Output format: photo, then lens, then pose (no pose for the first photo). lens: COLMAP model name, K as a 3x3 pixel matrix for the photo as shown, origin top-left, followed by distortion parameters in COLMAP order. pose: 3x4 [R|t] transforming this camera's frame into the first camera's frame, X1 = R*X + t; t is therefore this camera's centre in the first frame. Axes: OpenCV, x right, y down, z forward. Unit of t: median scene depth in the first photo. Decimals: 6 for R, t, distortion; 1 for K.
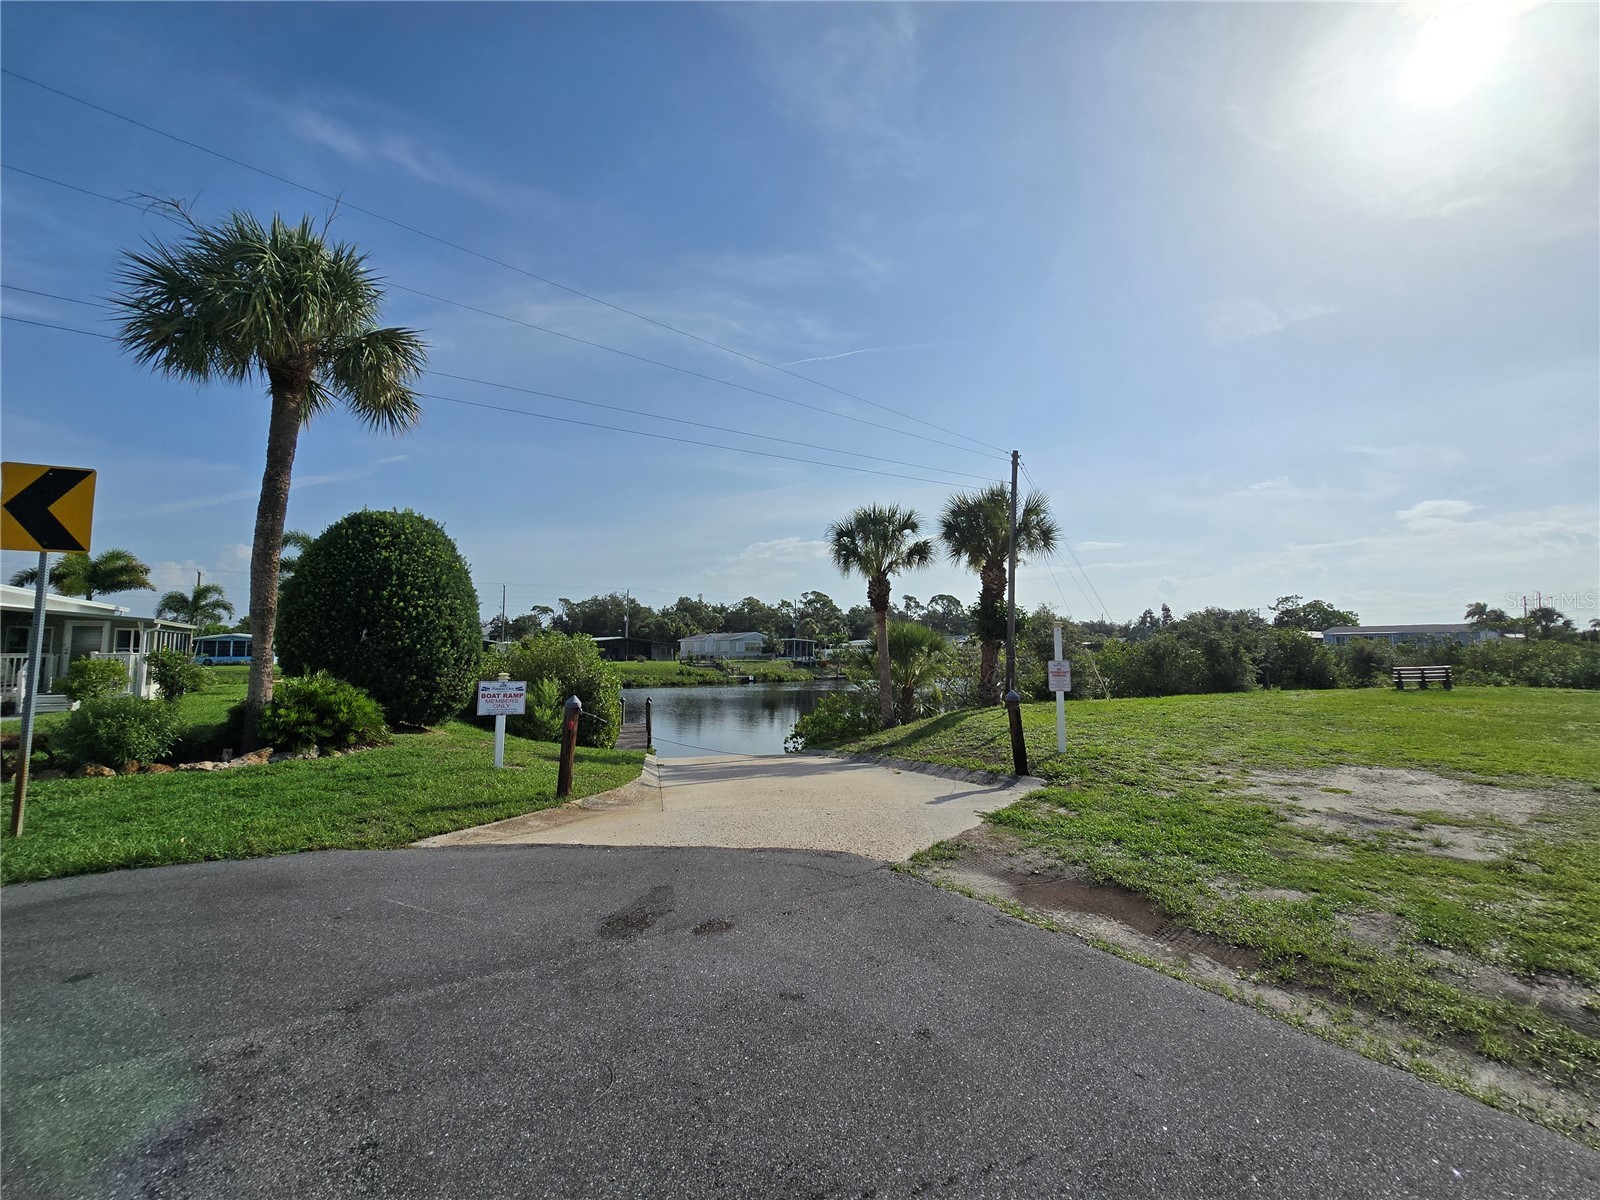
lens RADIAL K [[660.9, 0, 800.0], [0, 660.9, 600.0], [0, 0, 1]] dist [-0.004919, -0.000050]
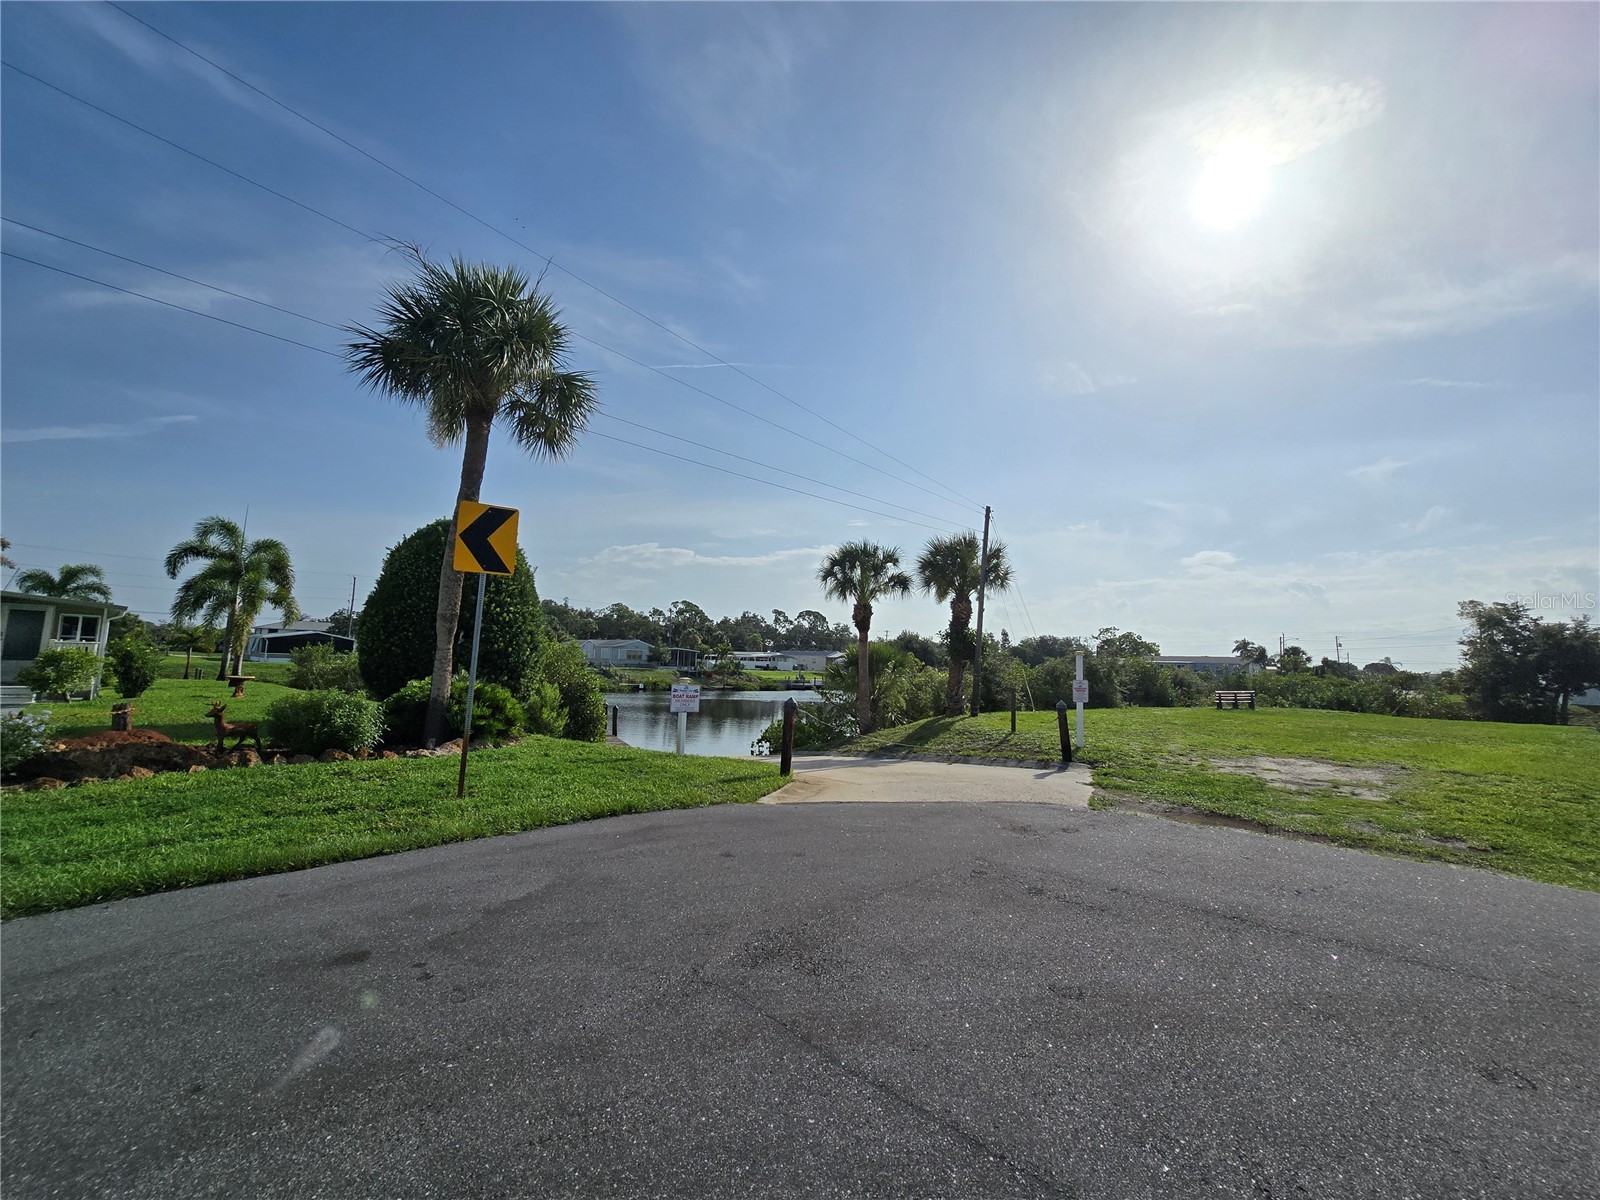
lens RADIAL K [[660.9, 0, 800.0], [0, 660.9, 600.0], [0, 0, 1]] dist [-0.004919, -0.000050]
pose [[0.975467, 0.053583, 0.213525, -0.159174], [-0.049948, 0.998501, -0.022387, -0.004550], [-0.214405, 0.011173, 0.976681, -0.071448]]
